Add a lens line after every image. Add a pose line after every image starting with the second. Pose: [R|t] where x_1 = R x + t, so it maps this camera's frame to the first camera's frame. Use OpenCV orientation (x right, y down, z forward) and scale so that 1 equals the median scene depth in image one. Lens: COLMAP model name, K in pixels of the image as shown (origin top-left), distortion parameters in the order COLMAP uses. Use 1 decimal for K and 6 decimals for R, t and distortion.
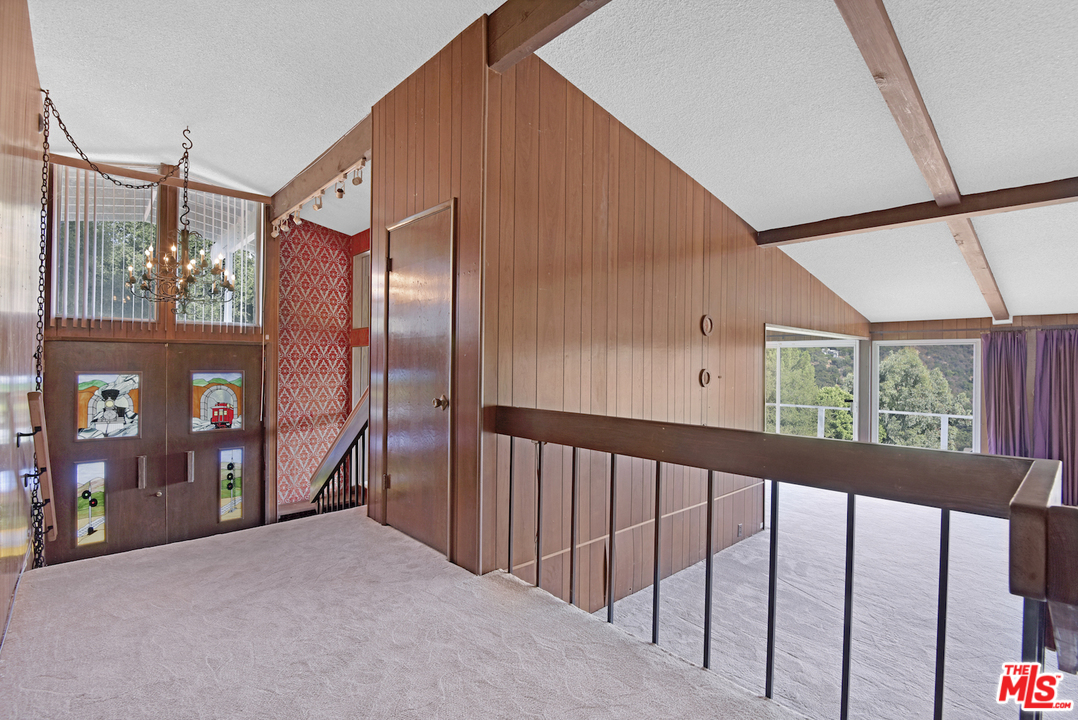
lens RADIAL K [[498.8, 0, 542.0], [0, 498.8, 366.1], [0, 0, 1]] dist [-0.020977, -0.000308]
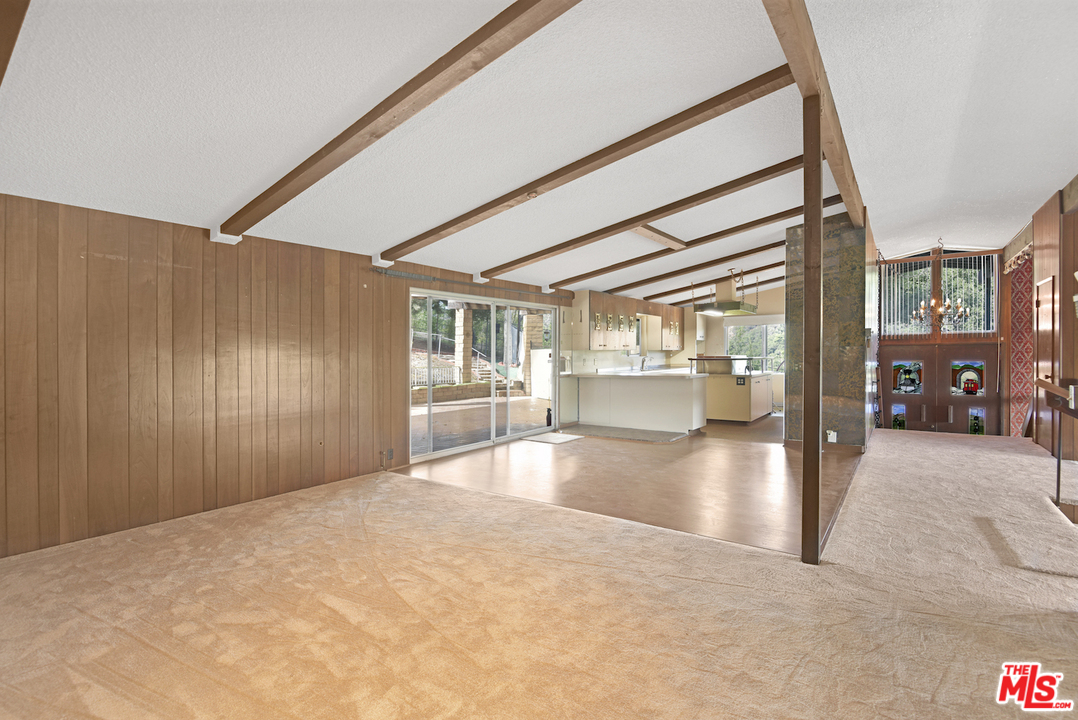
lens RADIAL K [[498.8, 0, 539.7], [0, 498.8, 359.2], [0, 0, 1]] dist [-0.020977, -0.000308]
pose [[0.182157, 0.004667, -0.983258, 0.779122], [0.005105, 0.999971, 0.005692, -0.011440], [0.983256, -0.006057, 0.182128, -0.795340]]
